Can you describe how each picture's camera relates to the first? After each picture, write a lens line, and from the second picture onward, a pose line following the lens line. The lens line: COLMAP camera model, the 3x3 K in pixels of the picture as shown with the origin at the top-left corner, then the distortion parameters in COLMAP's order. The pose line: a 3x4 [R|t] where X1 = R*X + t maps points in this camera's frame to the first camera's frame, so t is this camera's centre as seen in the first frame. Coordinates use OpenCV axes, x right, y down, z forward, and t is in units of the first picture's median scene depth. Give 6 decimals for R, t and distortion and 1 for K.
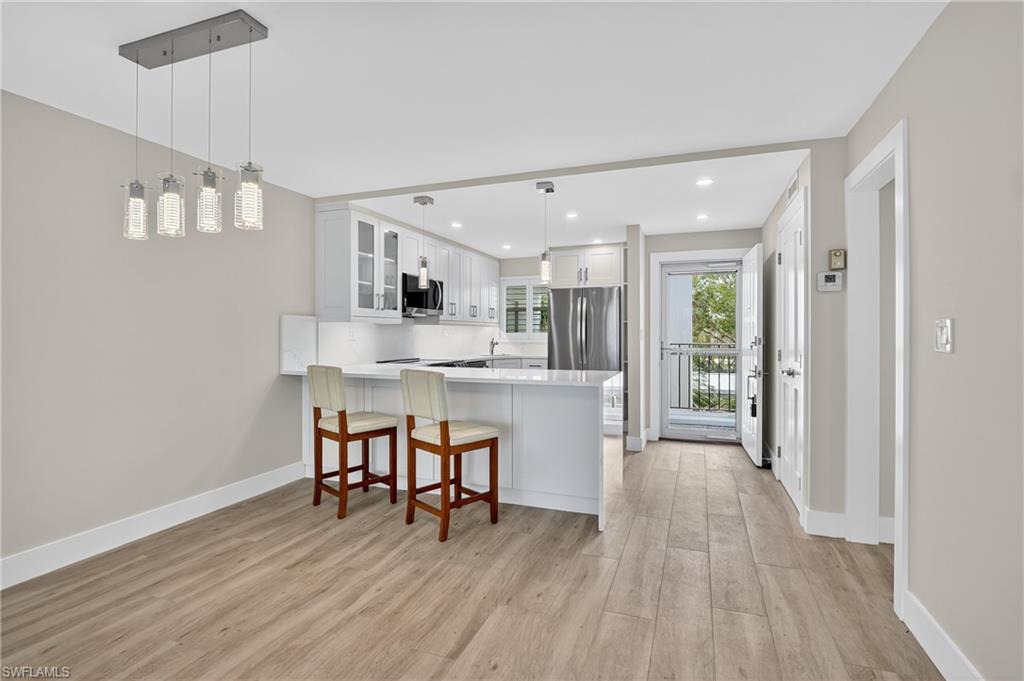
lens RADIAL K [[494.5, 0, 501.7], [0, 494.5, 332.5], [0, 0, 1]] dist [-0.013632, -0.001705]
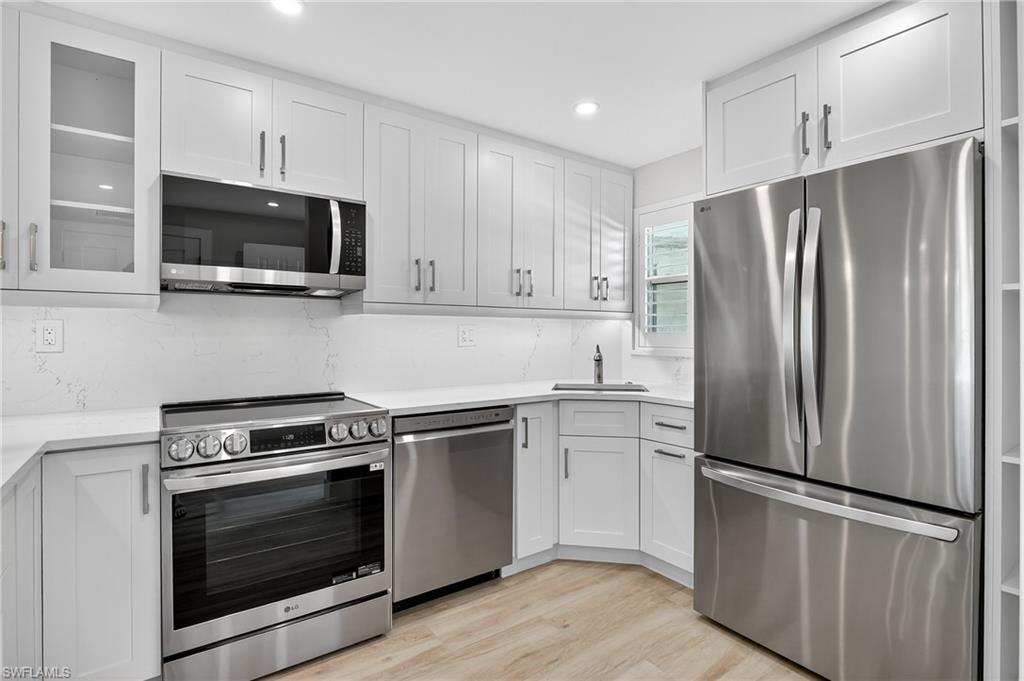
lens RADIAL K [[494.5, 0, 516.4], [0, 494.5, 338.0], [0, 0, 1]] dist [-0.013632, -0.001705]
pose [[0.853475, 0.000856, -0.521133, 0.167338], [0.003565, 0.999966, 0.007481, 0.001579], [0.521122, -0.008243, 0.853443, 0.667569]]
